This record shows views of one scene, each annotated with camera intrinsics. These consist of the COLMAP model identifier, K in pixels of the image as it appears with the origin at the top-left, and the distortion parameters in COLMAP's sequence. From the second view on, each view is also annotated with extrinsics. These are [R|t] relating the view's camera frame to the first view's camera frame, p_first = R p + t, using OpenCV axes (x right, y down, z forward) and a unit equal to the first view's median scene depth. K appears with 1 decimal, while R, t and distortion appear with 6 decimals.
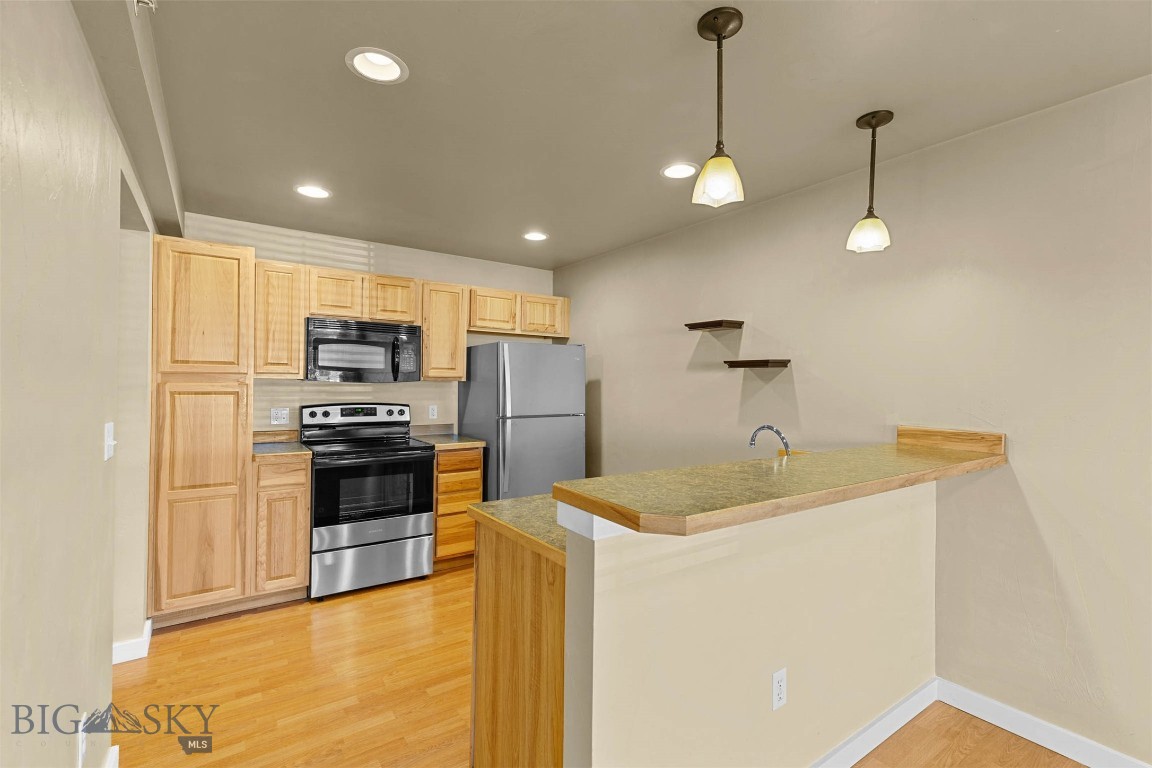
lens RADIAL K [[515.7, 0, 576.0], [0, 515.7, 384.0], [0, 0, 1]] dist [0.002132, 0.000441]
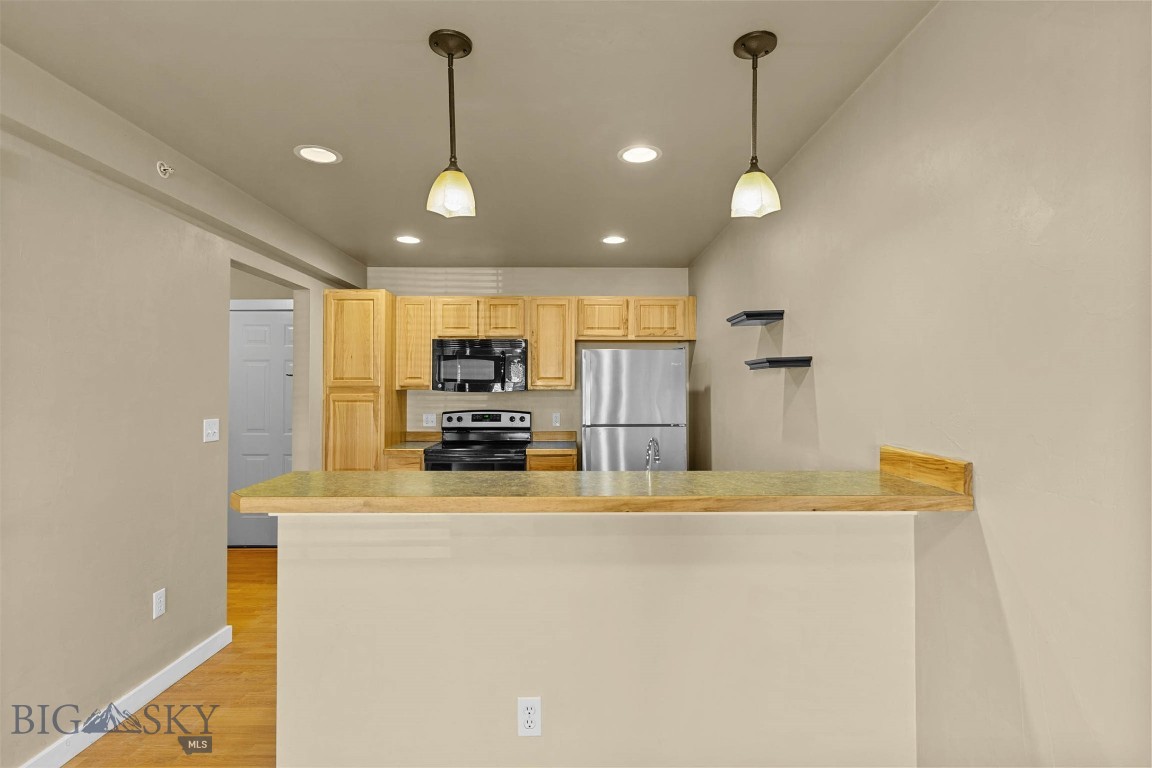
lens RADIAL K [[561.3, 0, 576.0], [0, 561.3, 384.0], [0, 0, 1]] dist [-0.002778, -0.000311]
pose [[0.822667, -0.018608, -0.568218, 0.466246], [0.009284, 0.999771, -0.019299, 0.005249], [0.568447, 0.010602, 0.822652, 0.093285]]
